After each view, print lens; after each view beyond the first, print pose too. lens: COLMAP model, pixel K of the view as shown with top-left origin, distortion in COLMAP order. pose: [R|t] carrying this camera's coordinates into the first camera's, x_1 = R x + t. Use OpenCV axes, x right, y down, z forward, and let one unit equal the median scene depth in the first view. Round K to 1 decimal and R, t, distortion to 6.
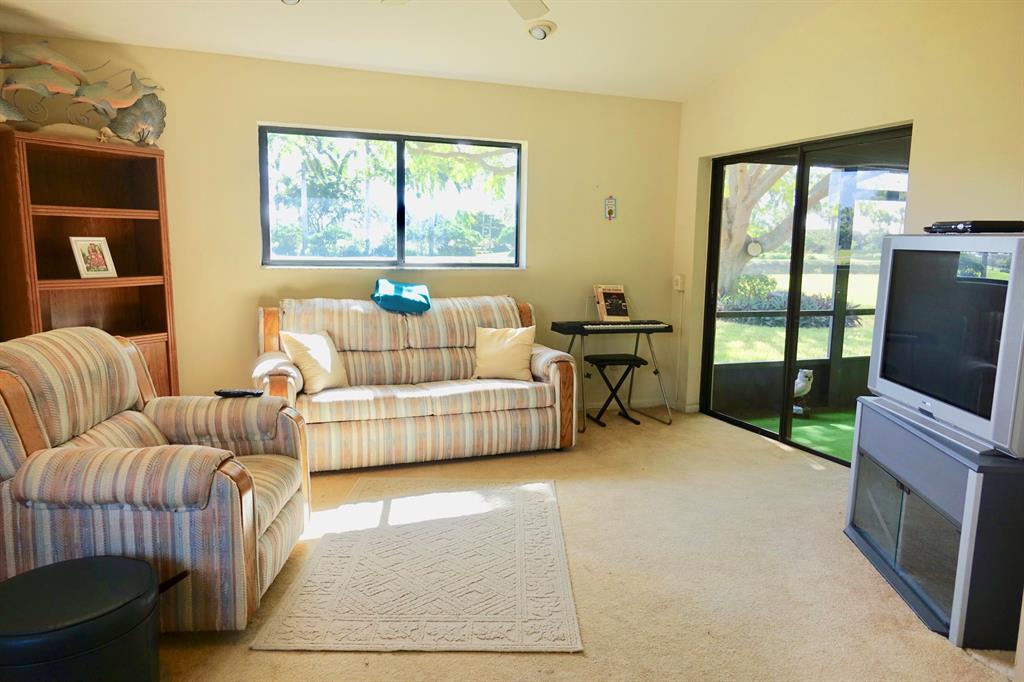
lens RADIAL K [[692.1, 0, 512.0], [0, 692.1, 341.0], [0, 0, 1]] dist [-0.004036, -0.005047]
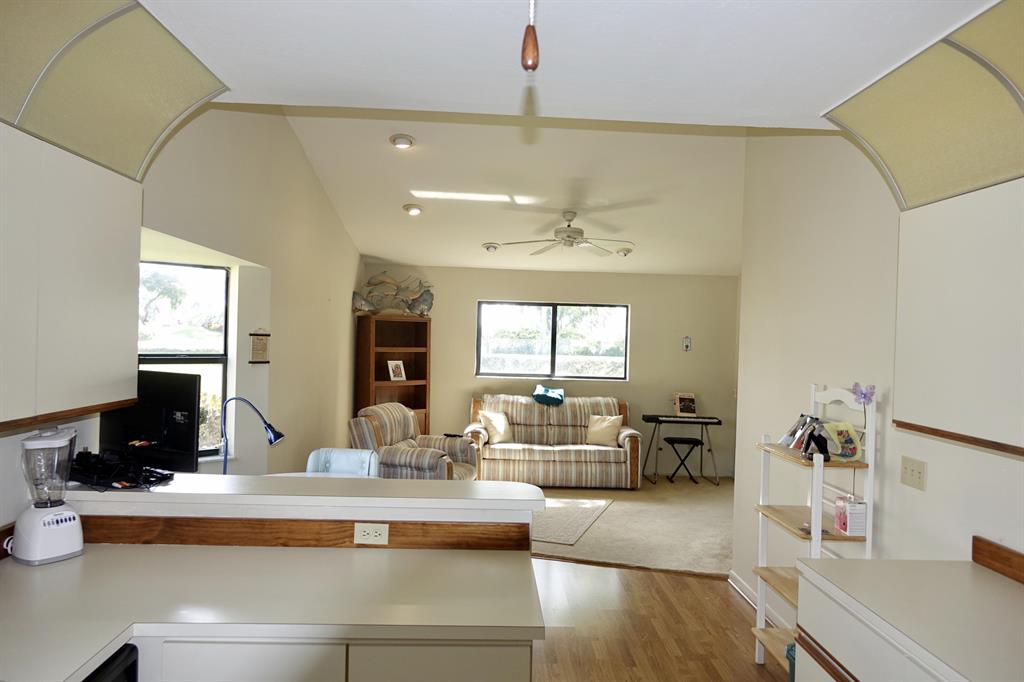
lens RADIAL K [[698.2, 0, 512.0], [0, 698.2, 341.0], [0, 0, 1]] dist [0.000275, 0.000079]
pose [[0.942677, 0.011041, -0.333525, 0.366378], [-0.058352, 0.989508, -0.132169, 0.041798], [0.328566, 0.144055, 0.933431, -0.749015]]
